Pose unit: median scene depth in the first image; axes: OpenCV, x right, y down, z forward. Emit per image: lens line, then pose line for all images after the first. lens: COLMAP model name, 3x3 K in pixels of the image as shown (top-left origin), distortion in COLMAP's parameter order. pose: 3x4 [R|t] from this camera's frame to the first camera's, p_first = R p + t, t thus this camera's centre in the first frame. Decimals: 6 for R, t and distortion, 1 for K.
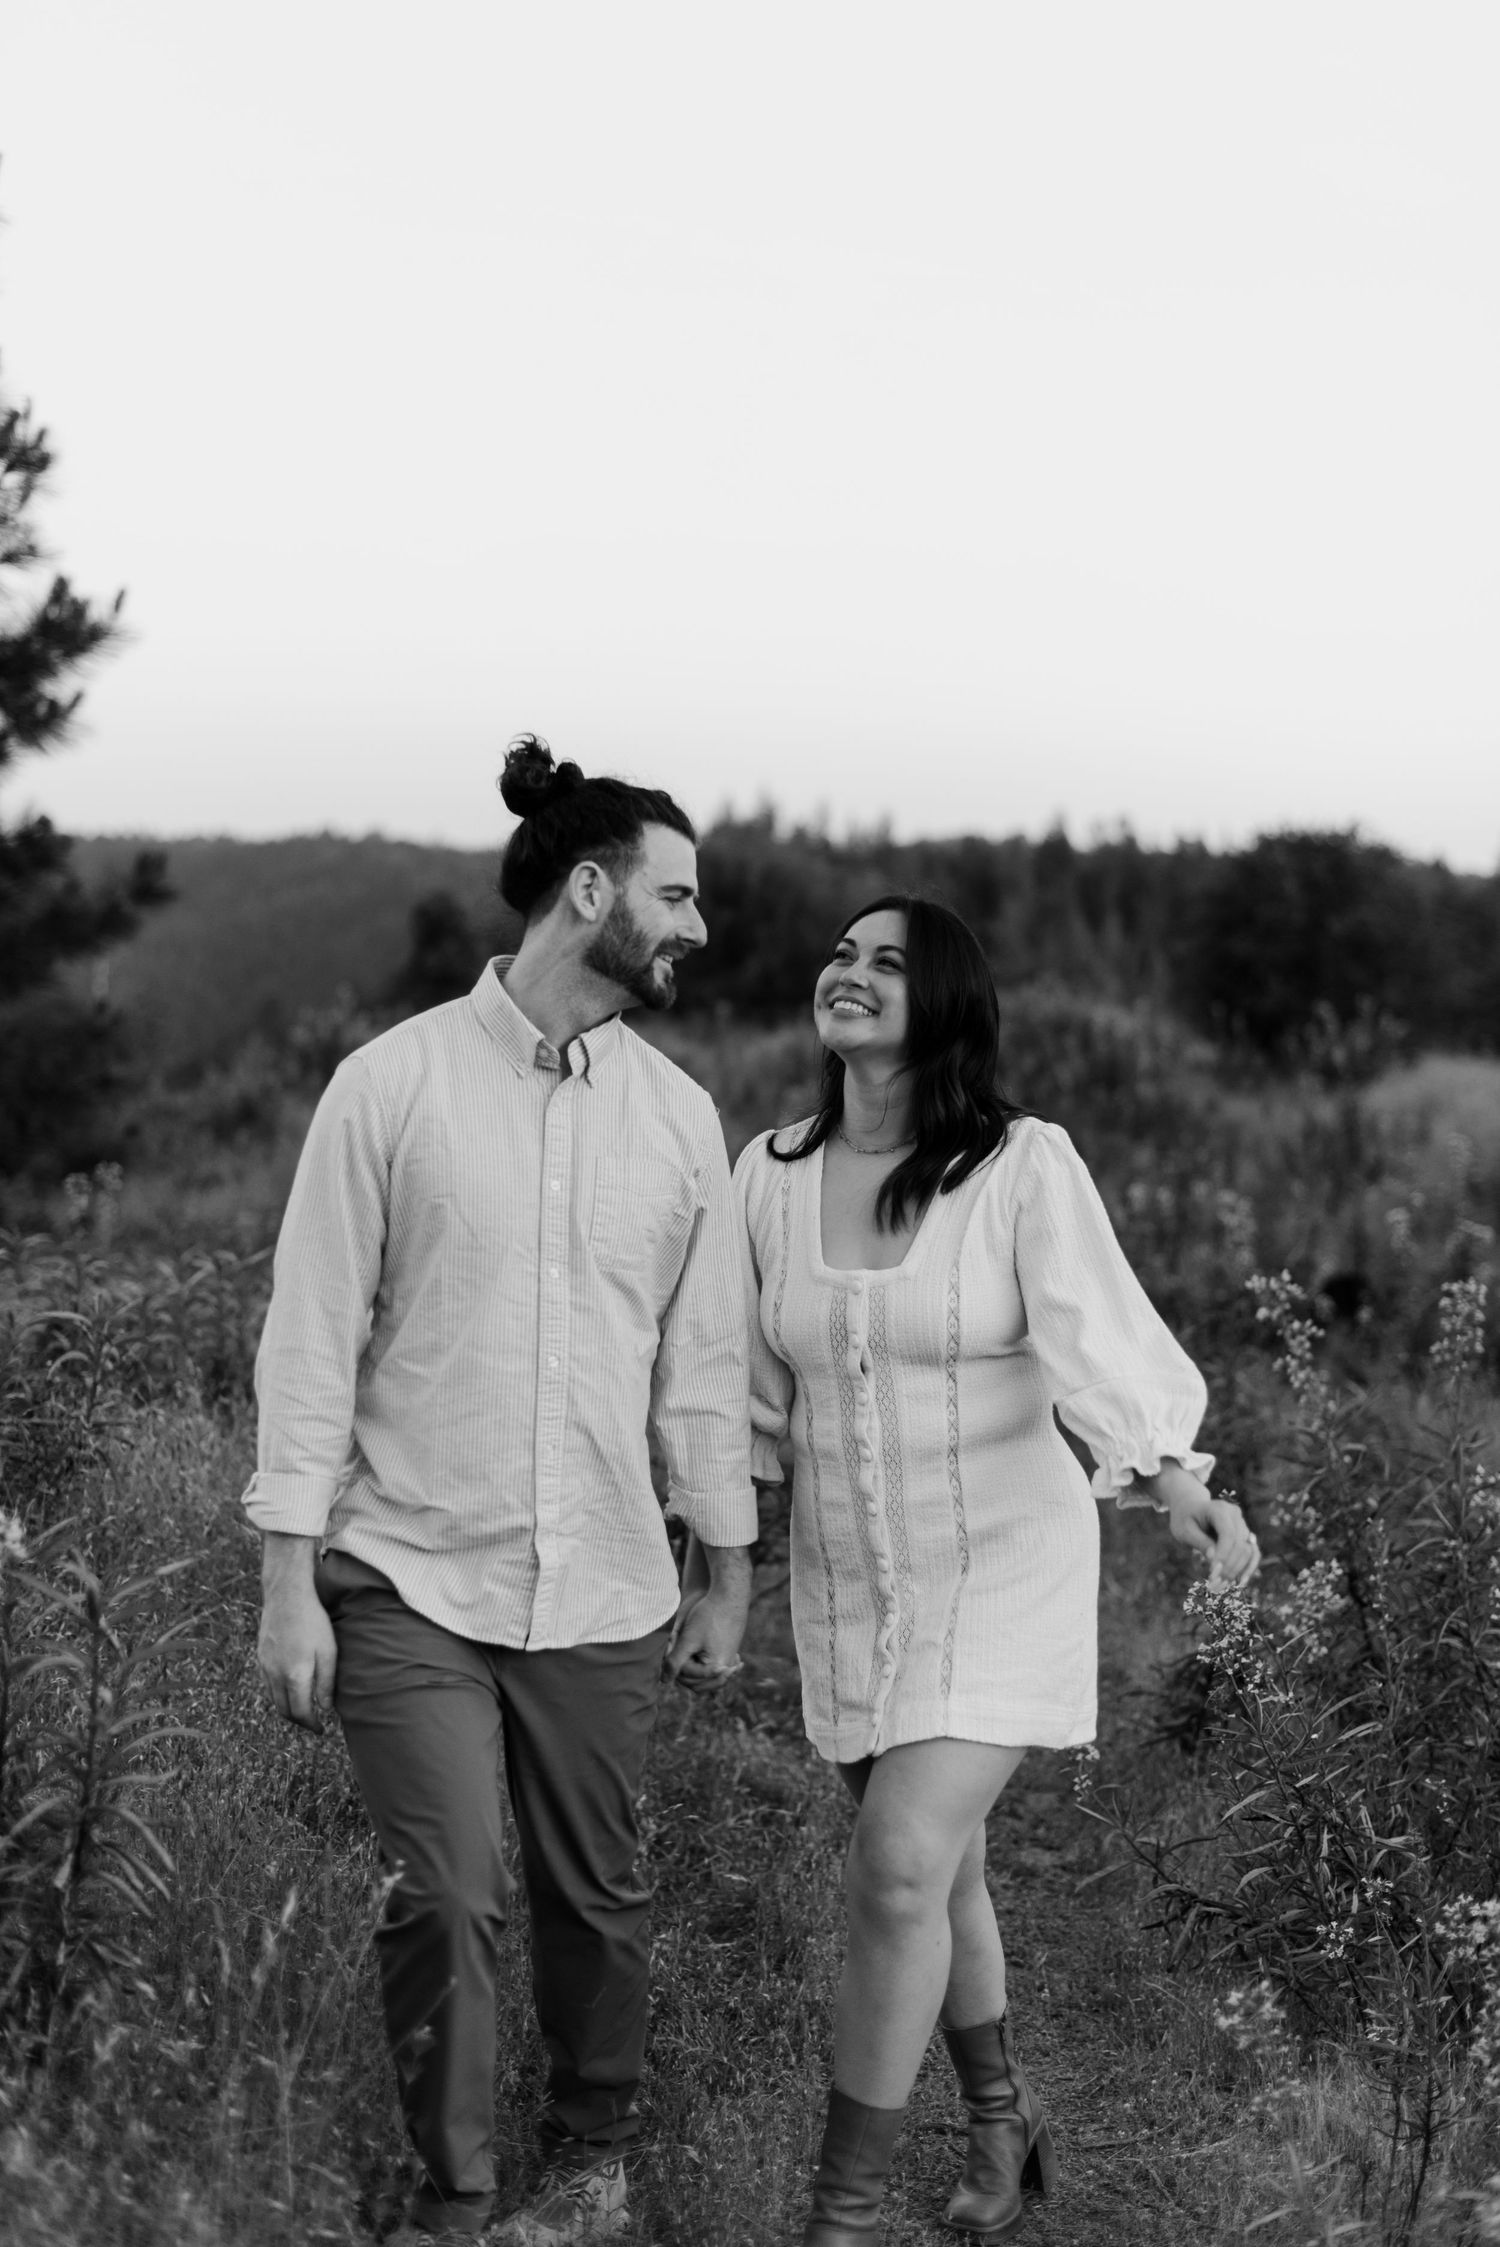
lens RADIAL K [[3202.7, 0, 766.8], [0, 3202.7, 1128.2], [0, 0, 1]] dist [-0.007748, 0.120695]
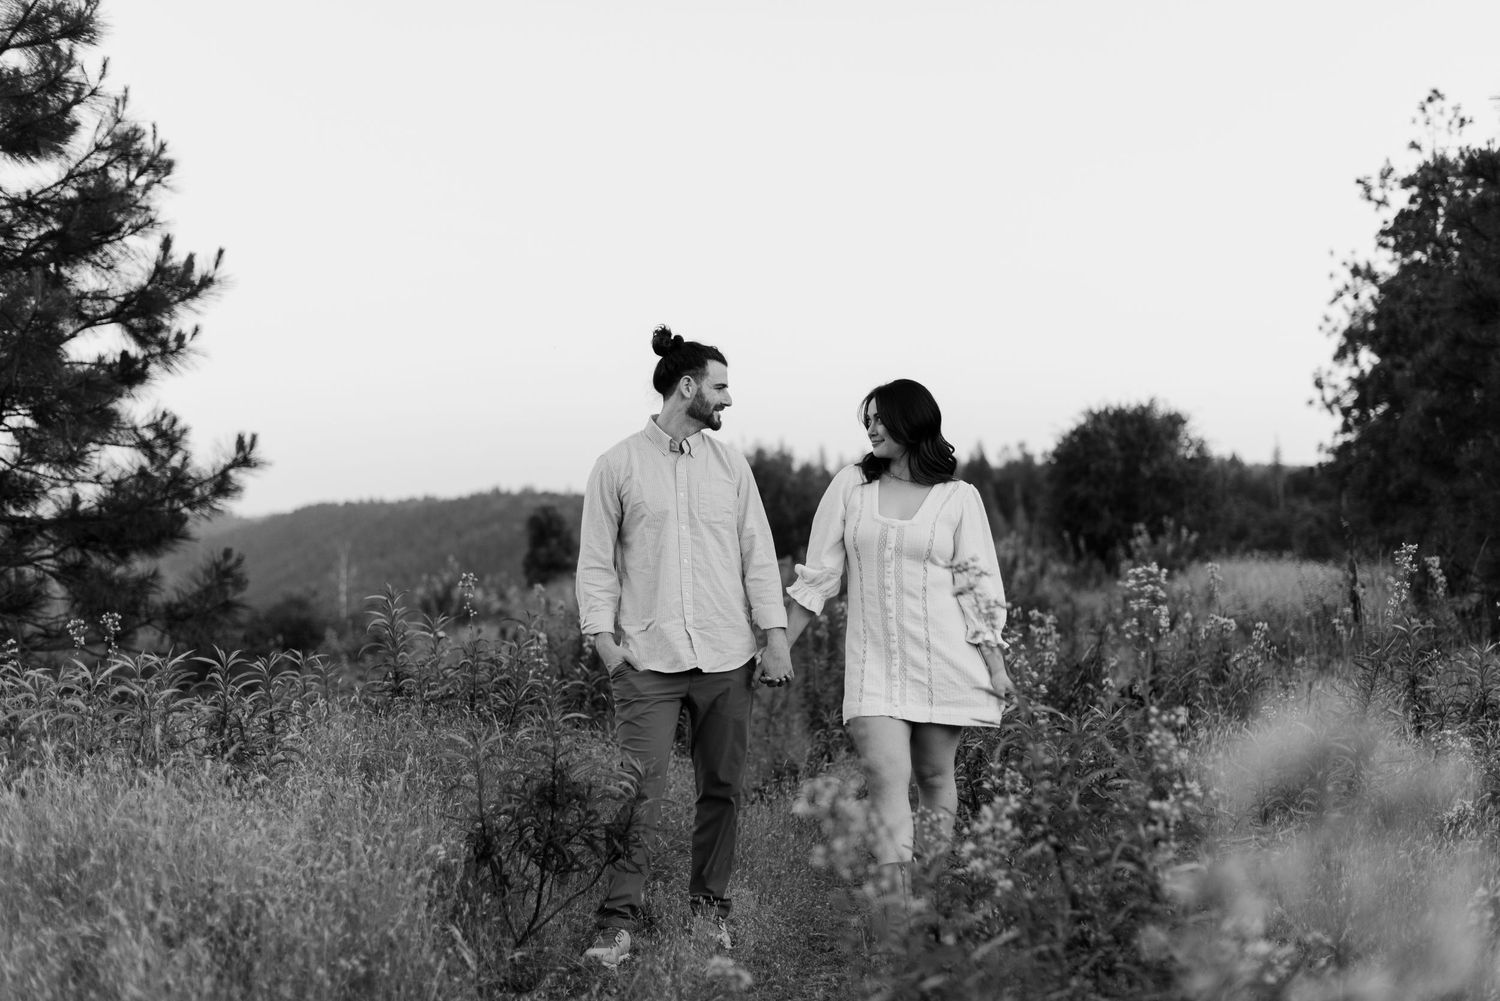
lens RADIAL K [[2123.0, 0, 768.9], [0, 2123.0, 503.1], [0, 0, 1]] dist [0.003345, 0.103158]
pose [[0.997587, -0.068686, -0.010160, 0.035674], [0.067696, 0.994683, -0.077602, 0.028257], [0.015436, 0.076727, 0.996933, 0.095183]]
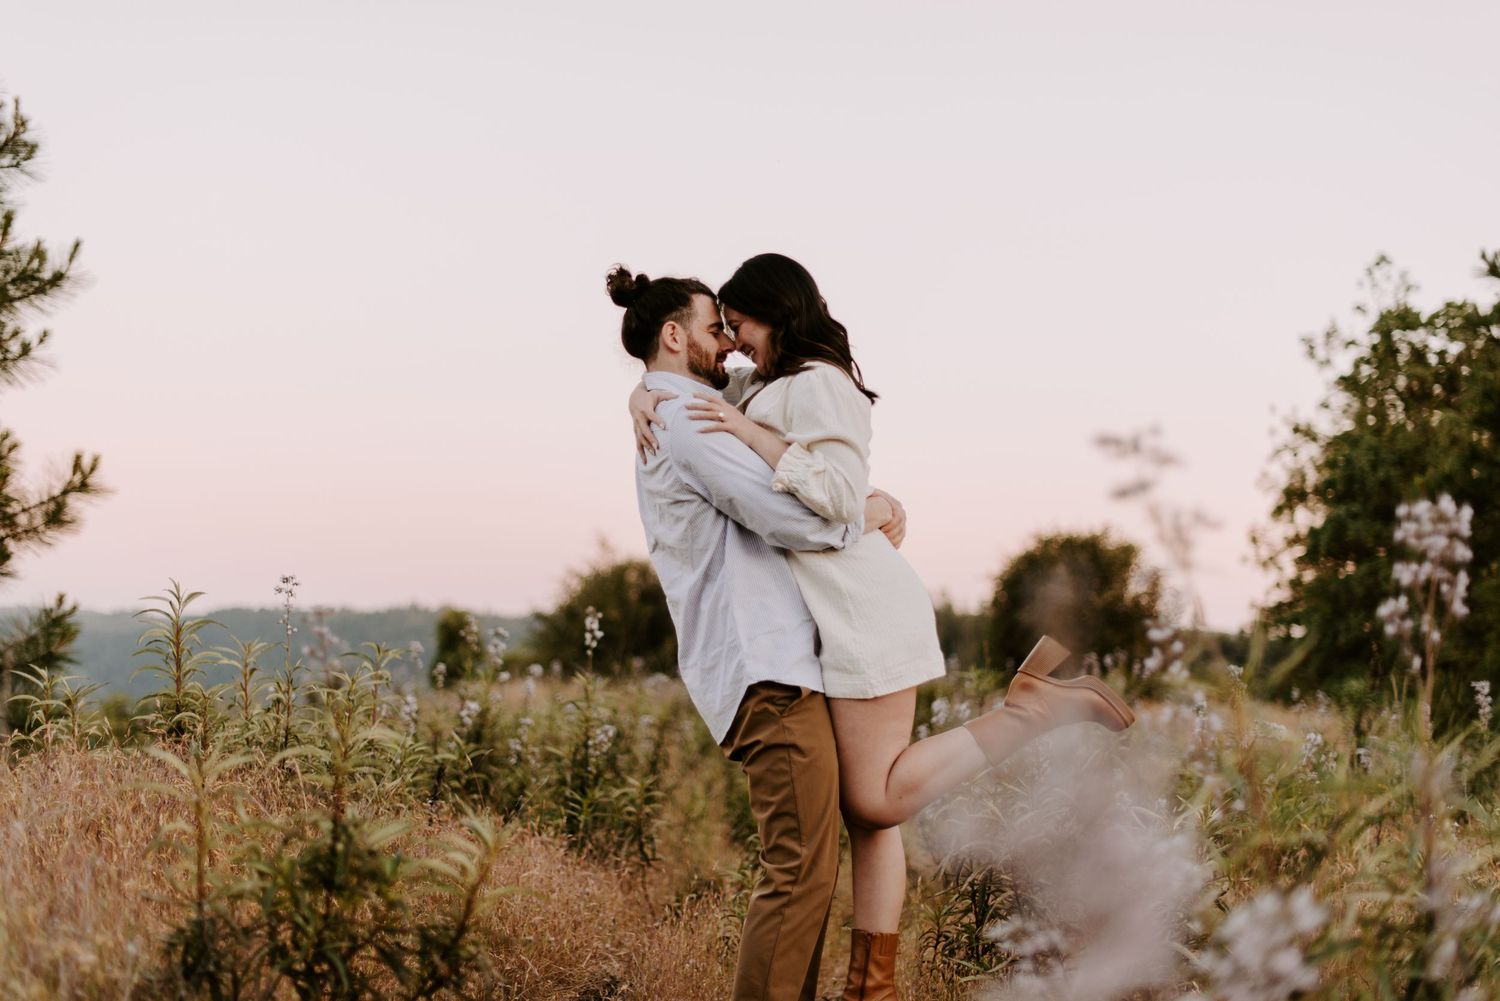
lens RADIAL K [[2123.0, 0, 768.9], [0, 2123.0, 503.1], [0, 0, 1]] dist [0.003345, 0.103158]
pose [[0.999582, -0.004491, 0.028566, 0.029937], [0.008428, 0.990221, -0.139250, 0.039190], [-0.027662, 0.139432, 0.989845, 0.225643]]
